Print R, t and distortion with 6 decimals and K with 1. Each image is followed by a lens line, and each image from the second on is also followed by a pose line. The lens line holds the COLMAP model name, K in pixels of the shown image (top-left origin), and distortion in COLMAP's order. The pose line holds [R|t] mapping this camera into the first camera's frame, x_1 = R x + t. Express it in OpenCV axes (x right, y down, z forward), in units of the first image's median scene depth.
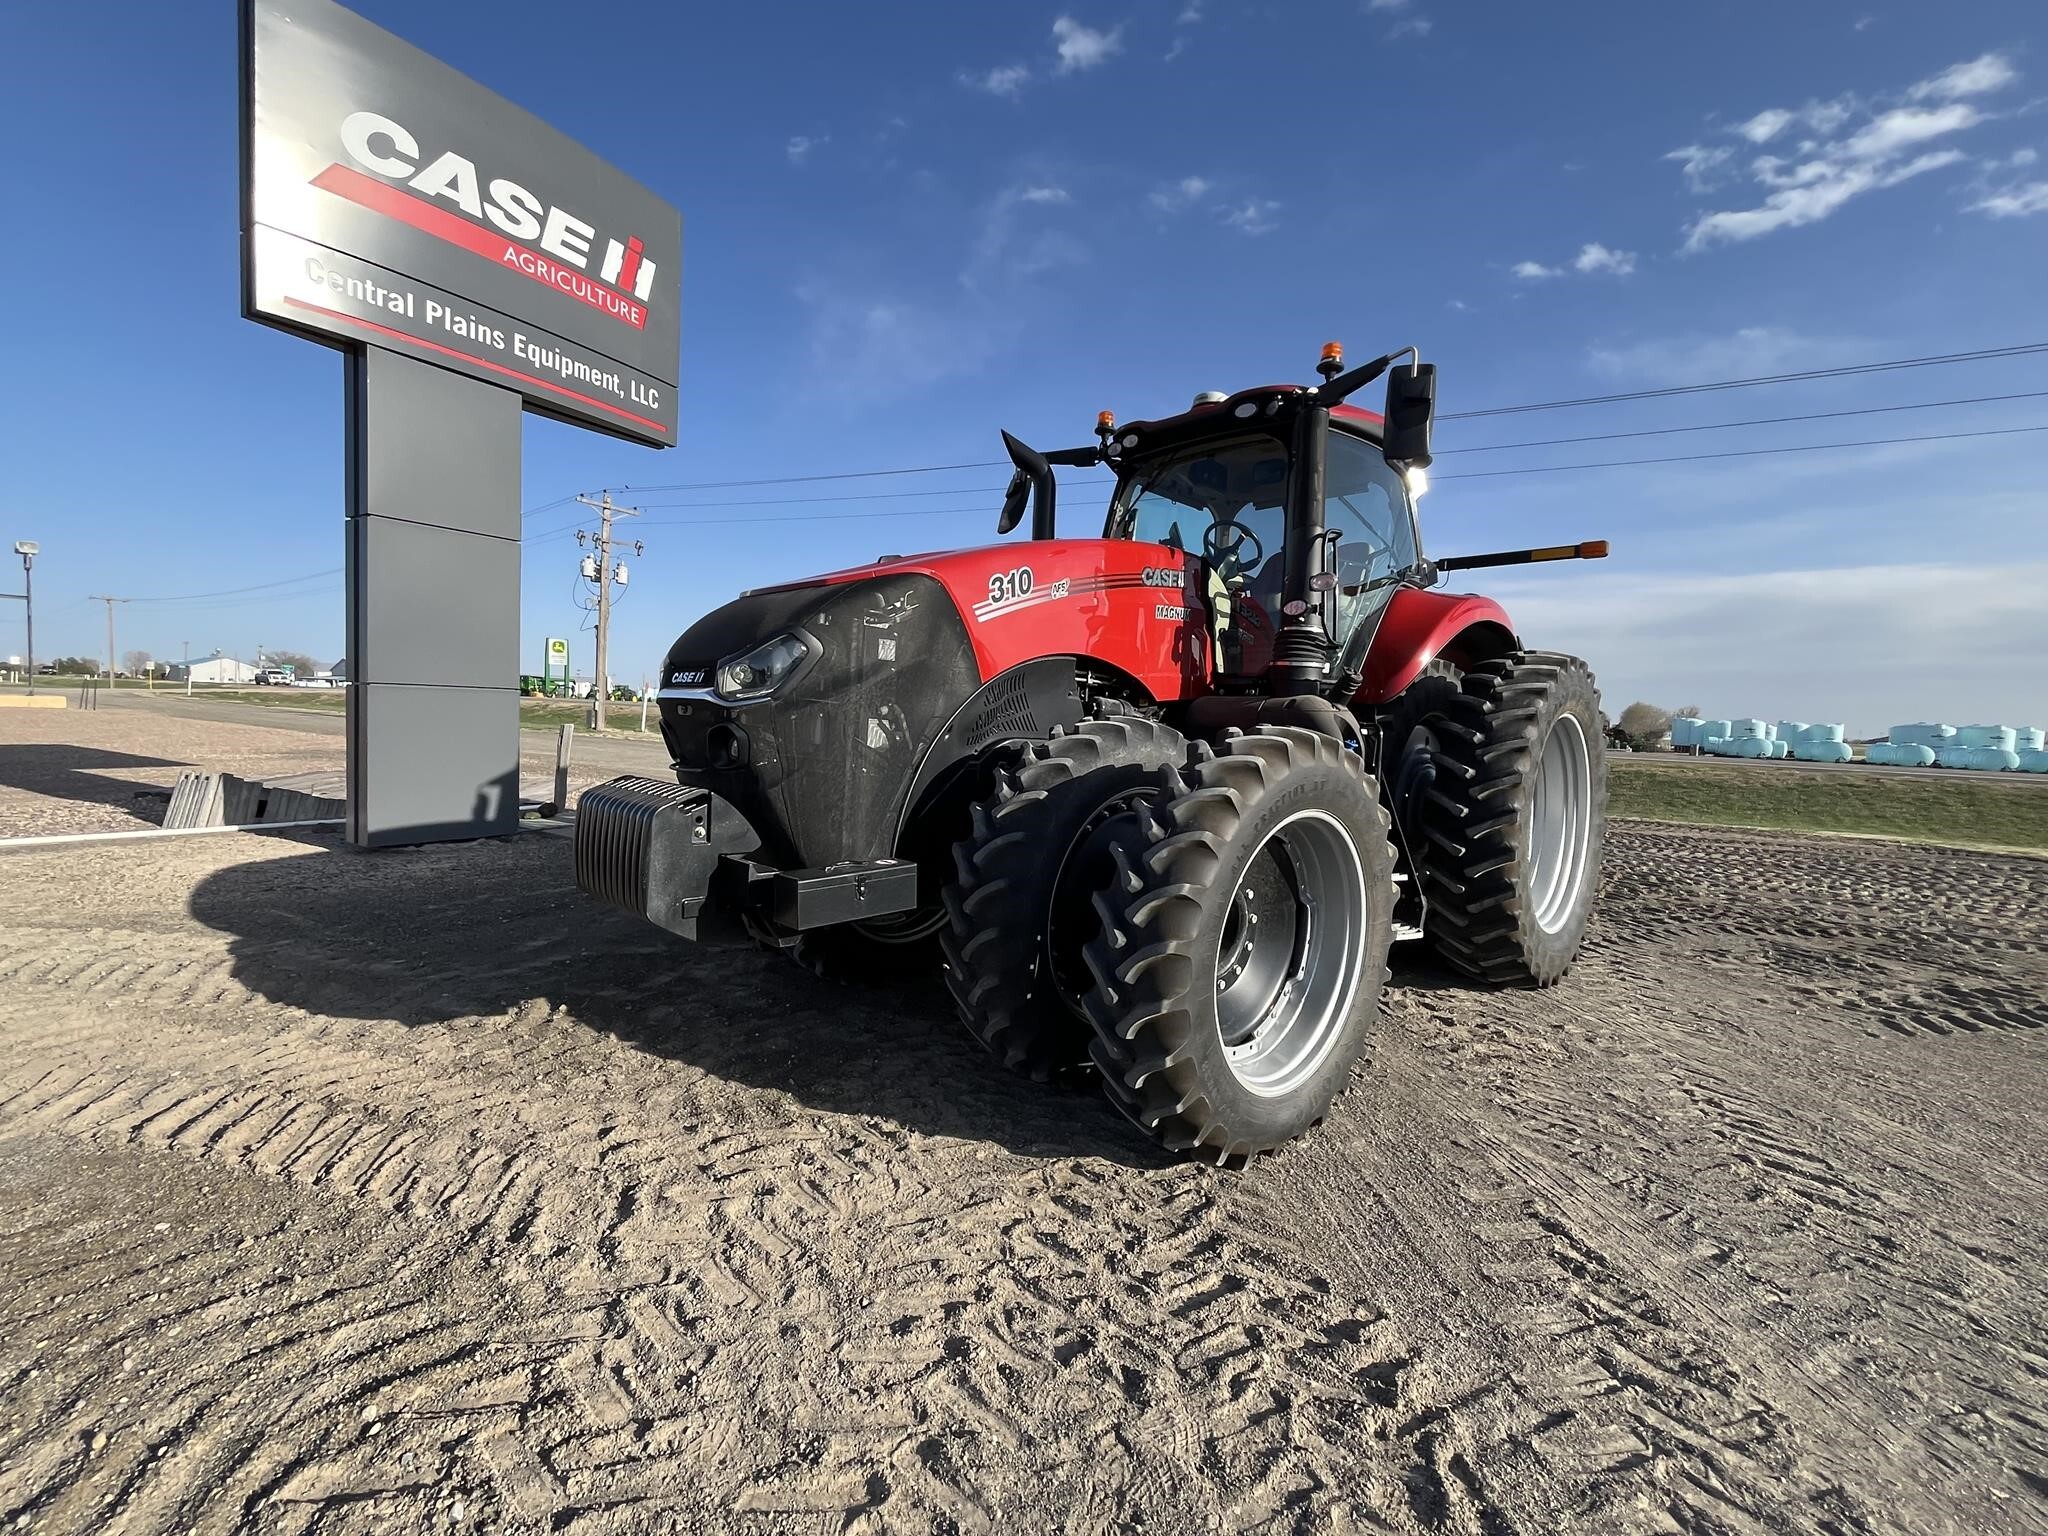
lens RADIAL K [[870.8, 0, 1021.5], [0, 870.8, 760.6], [0, 0, 1]] dist [-0.001722, -0.000408]
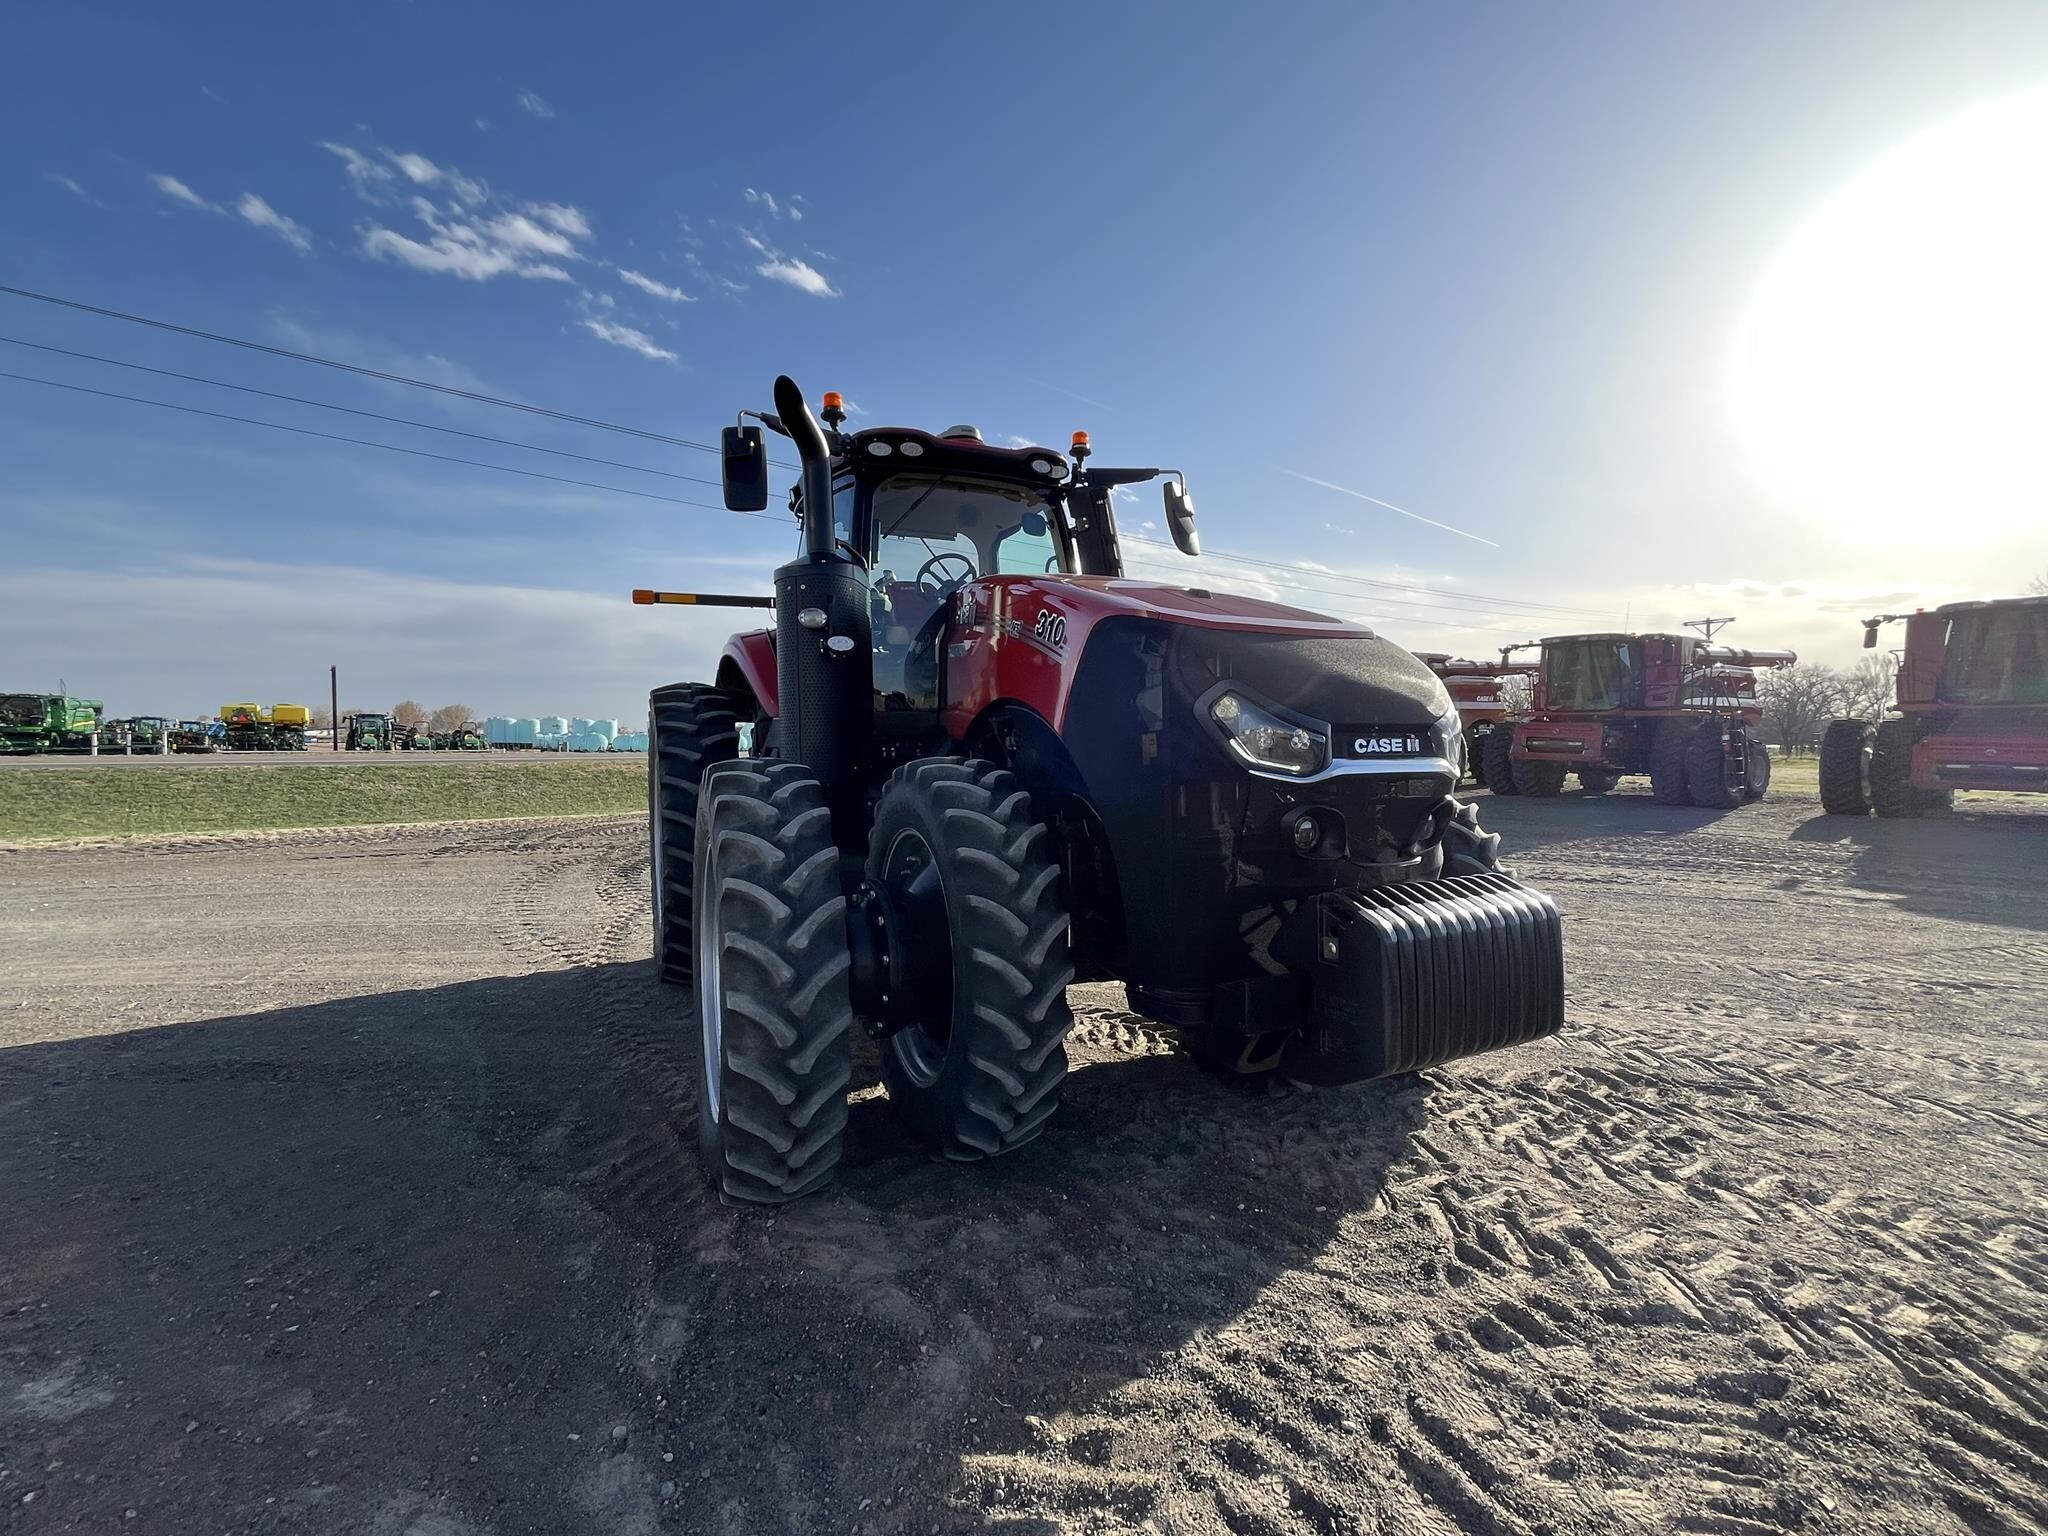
lens RADIAL K [[869.3, 0, 1015.5], [0, 869.3, 764.3], [0, 0, 1]] dist [-0.001478, -0.000541]
pose [[0.332136, -0.070771, 0.940573, -0.856858], [0.064889, 0.996533, 0.052068, -0.098482], [-0.940997, 0.043739, 0.335577, 0.736403]]
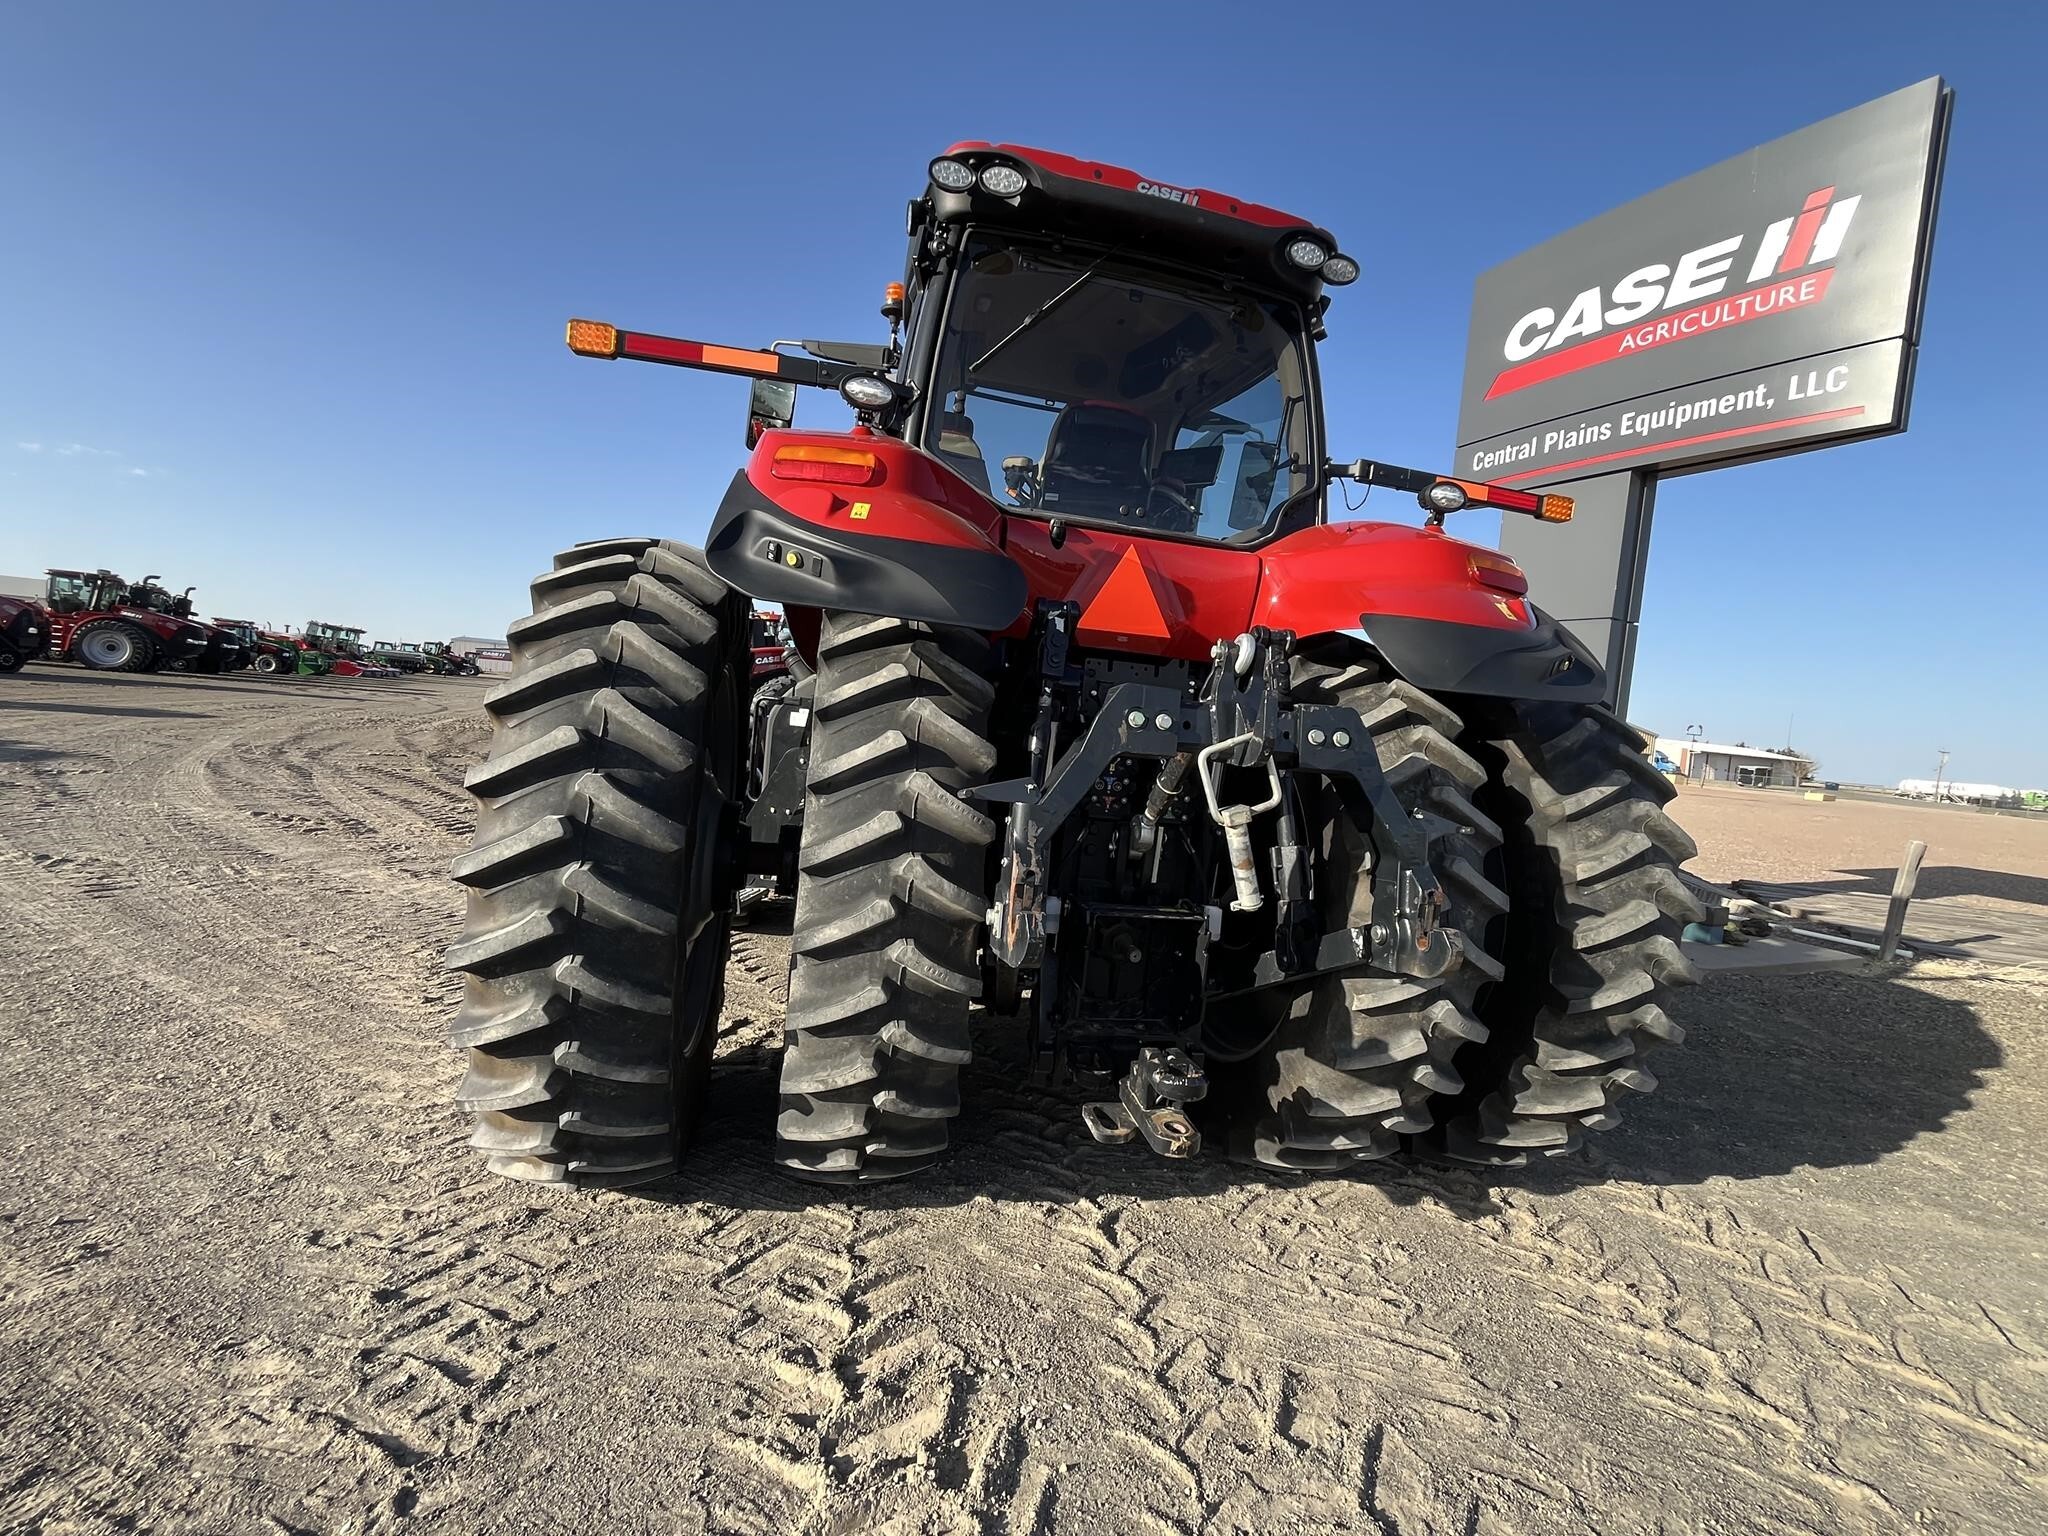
lens RADIAL K [[870.0, 0, 1019.8], [0, 870.0, 762.9], [0, 0, 1]] dist [-0.002052, 0.000069]
pose [[-0.517240, -0.037425, -0.855022, 1.074301], [-0.157713, 0.986102, 0.052245, -0.063581], [0.841184, 0.161871, -0.515953, 1.715914]]
